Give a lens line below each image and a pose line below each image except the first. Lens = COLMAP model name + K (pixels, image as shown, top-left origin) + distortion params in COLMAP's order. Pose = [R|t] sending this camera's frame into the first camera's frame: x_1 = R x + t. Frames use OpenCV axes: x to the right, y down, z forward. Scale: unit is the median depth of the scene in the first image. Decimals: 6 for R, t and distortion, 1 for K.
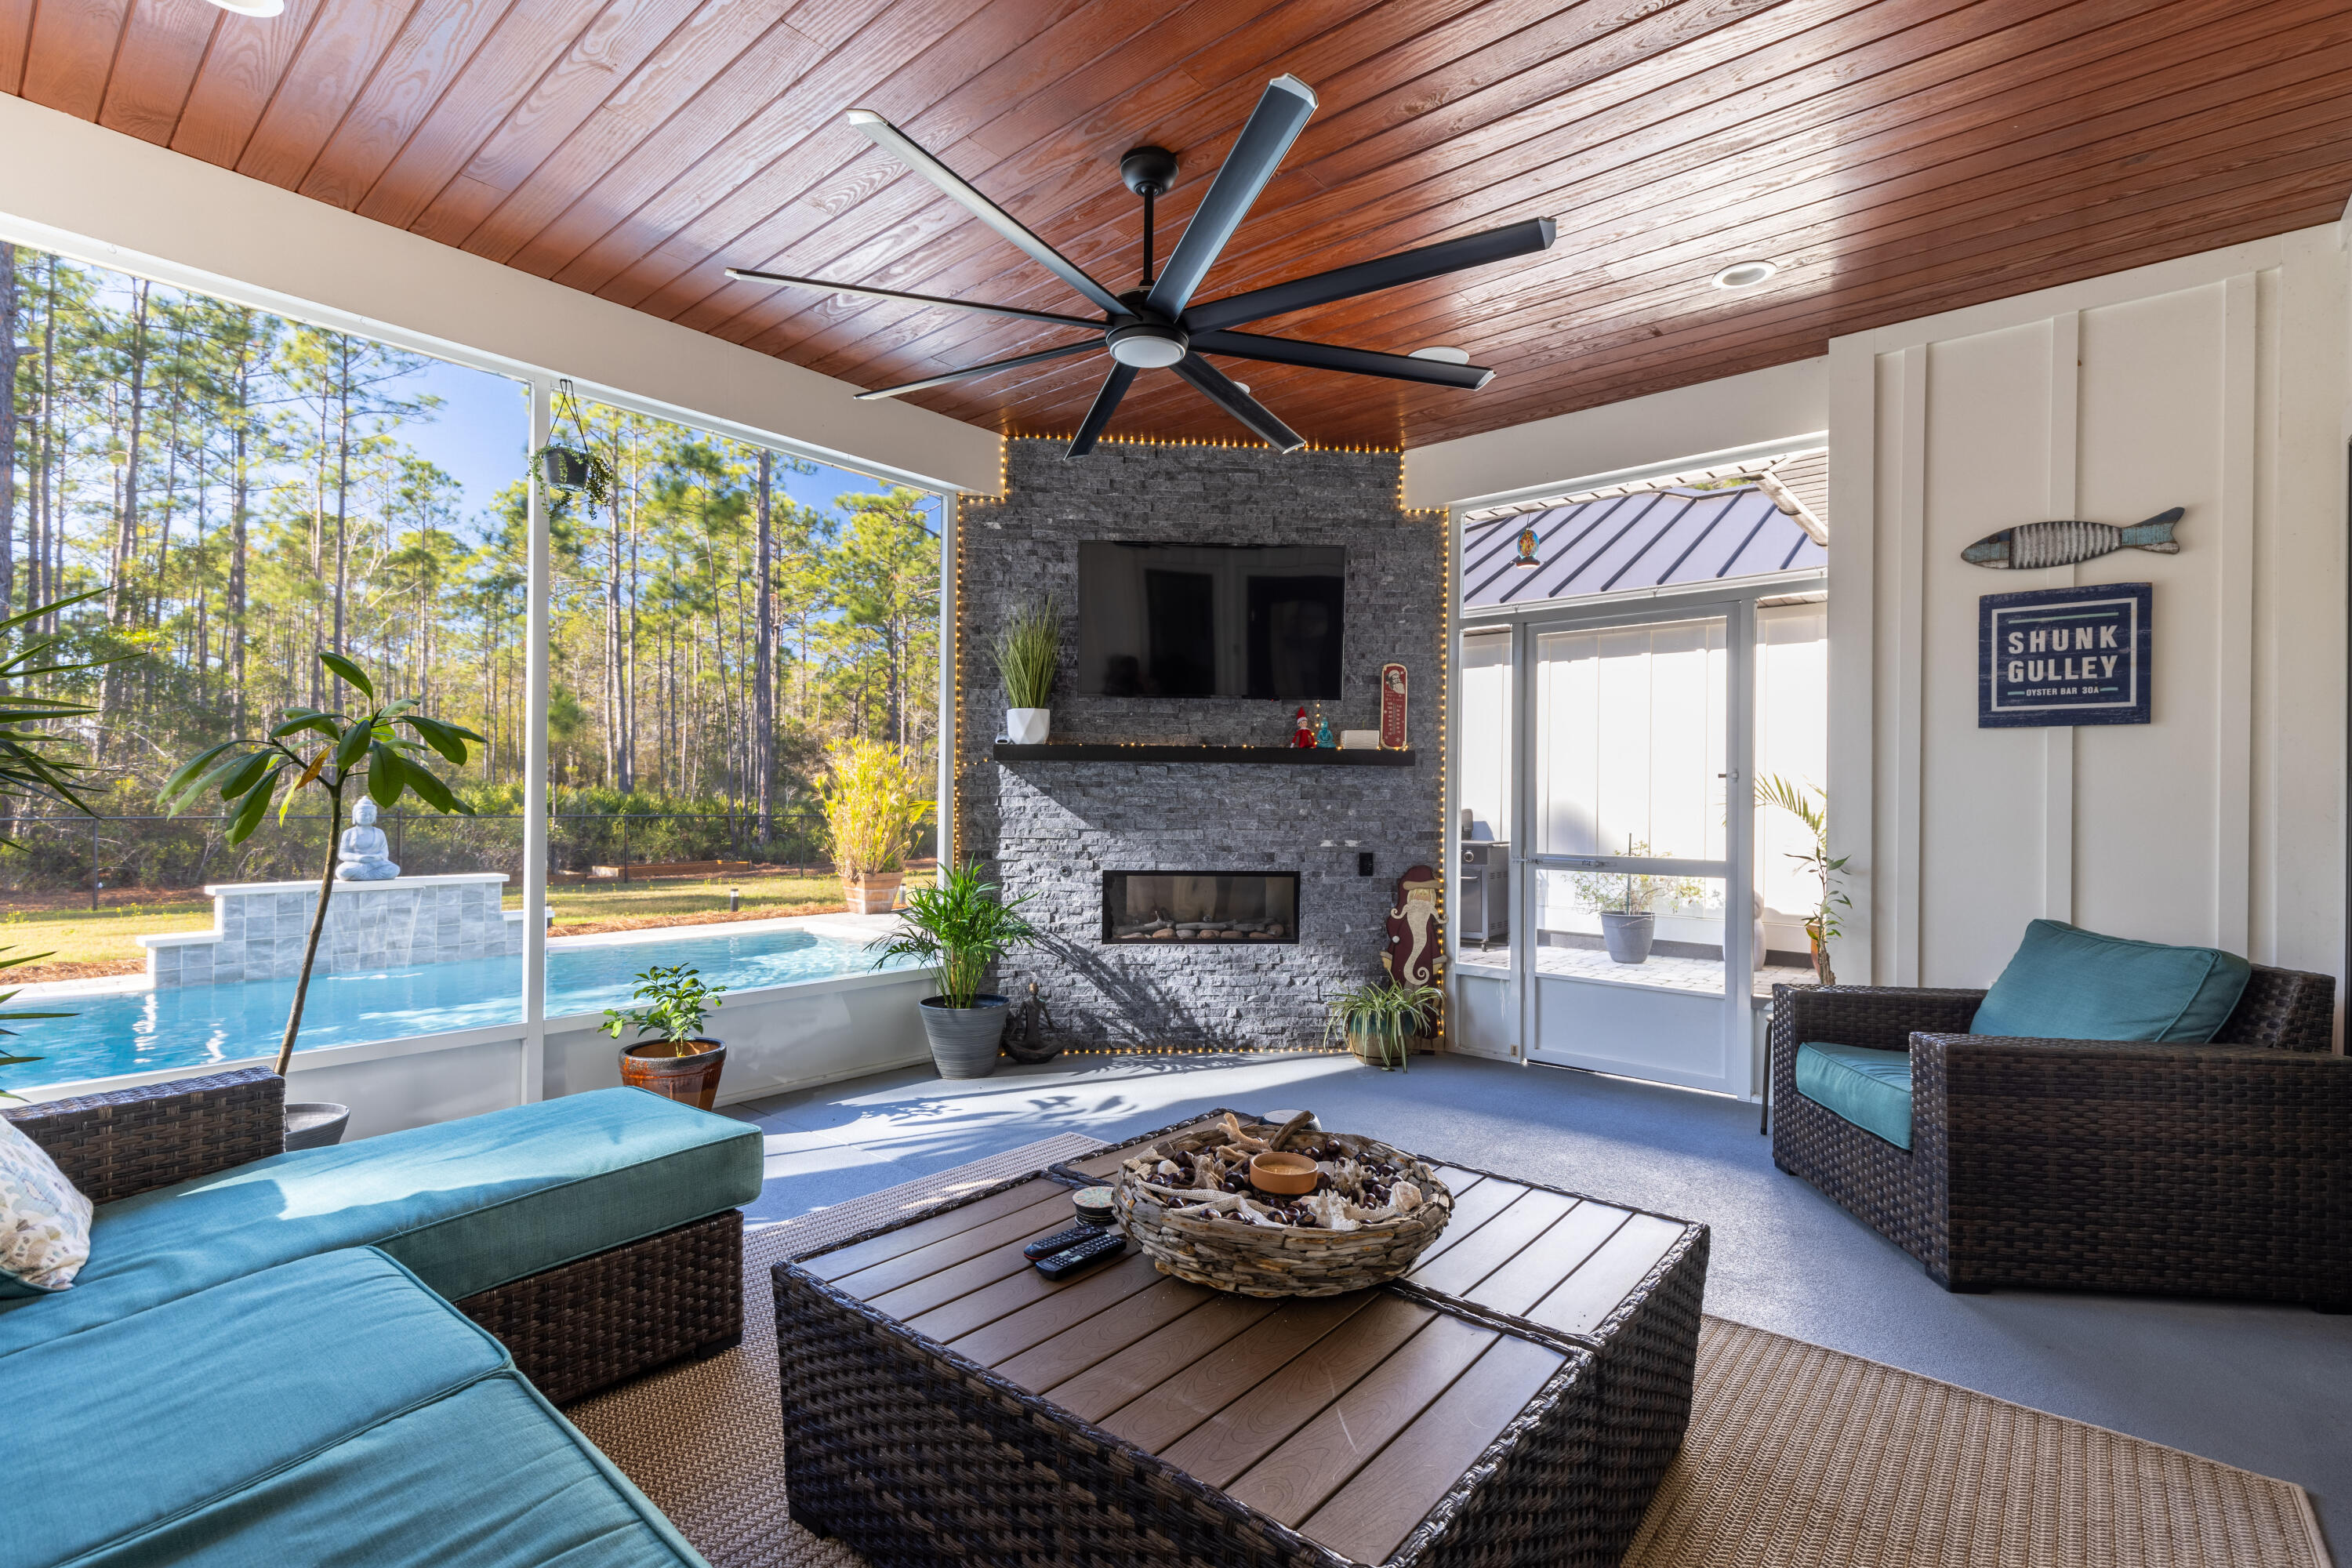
lens RADIAL K [[1069.6, 0, 1176.0], [0, 1069.6, 784.0], [0, 0, 1]] dist [0.000458, 0.000245]
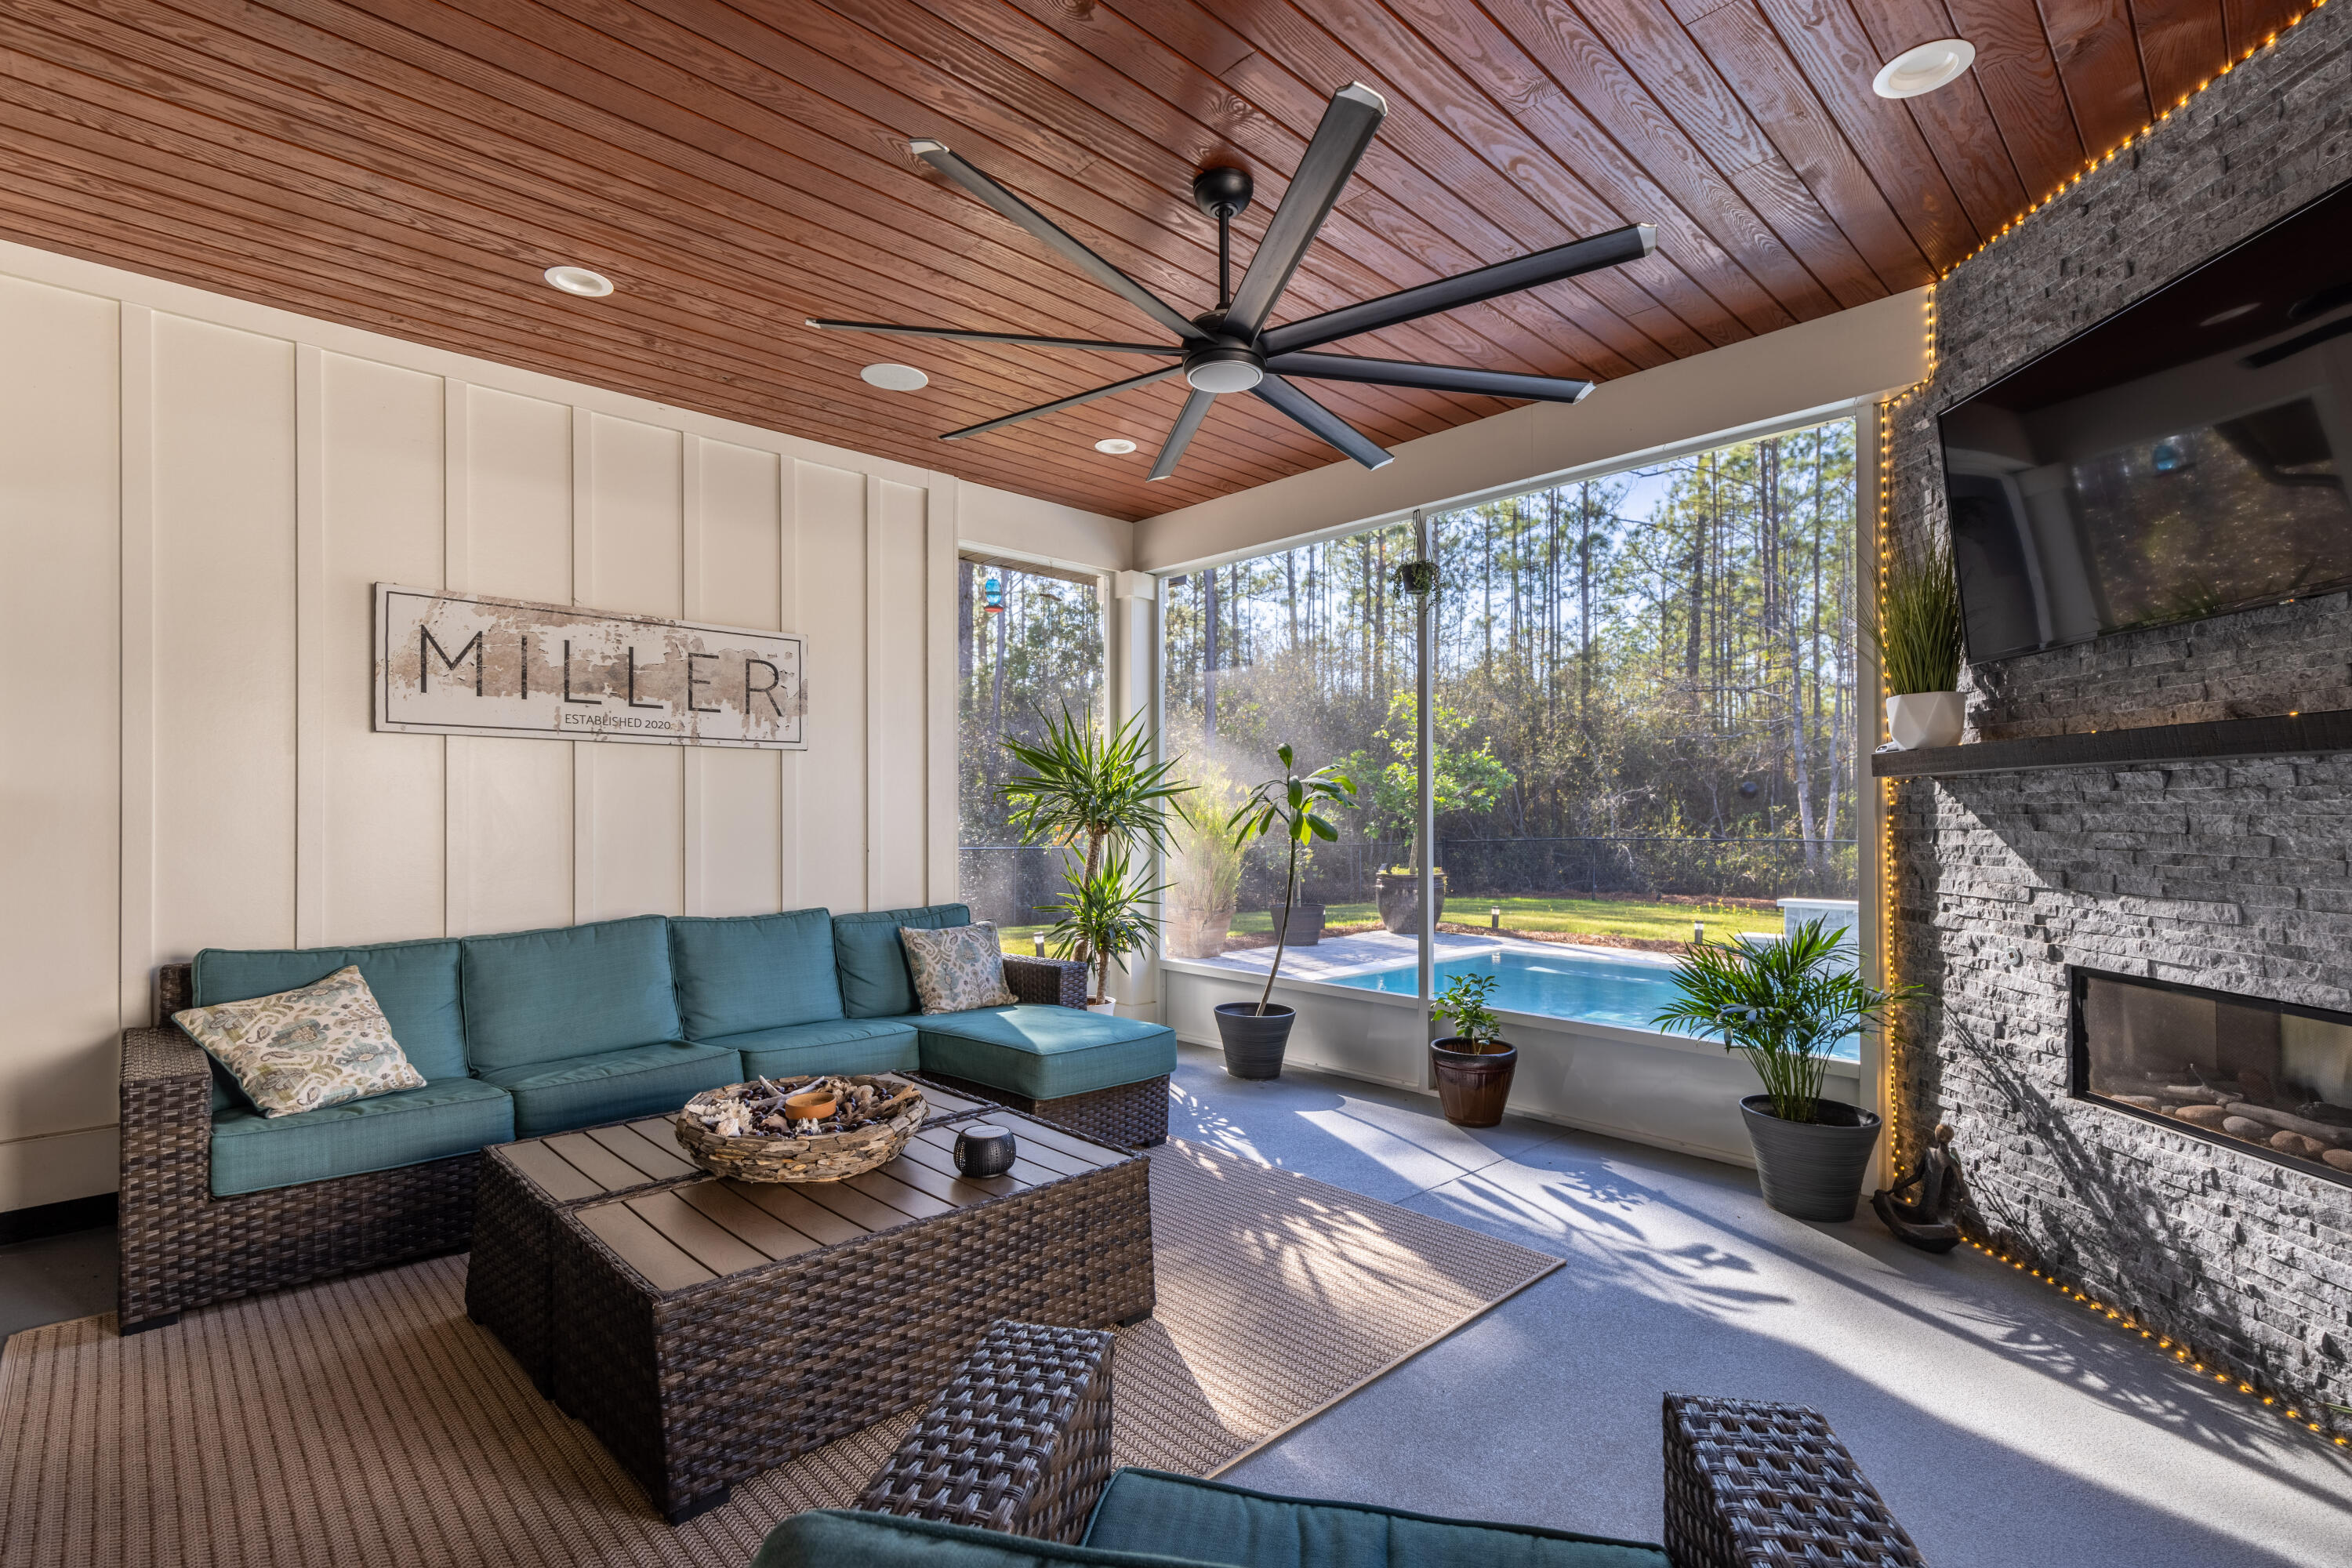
lens RADIAL K [[1069.6, 0, 1176.0], [0, 1069.6, 784.0], [0, 0, 1]] dist [0.000458, 0.000245]
pose [[-0.103057, -0.037429, -0.993971, 0.535979], [0.016624, 0.999087, -0.039345, 0.001675], [0.994536, -0.020578, -0.102341, 0.599685]]
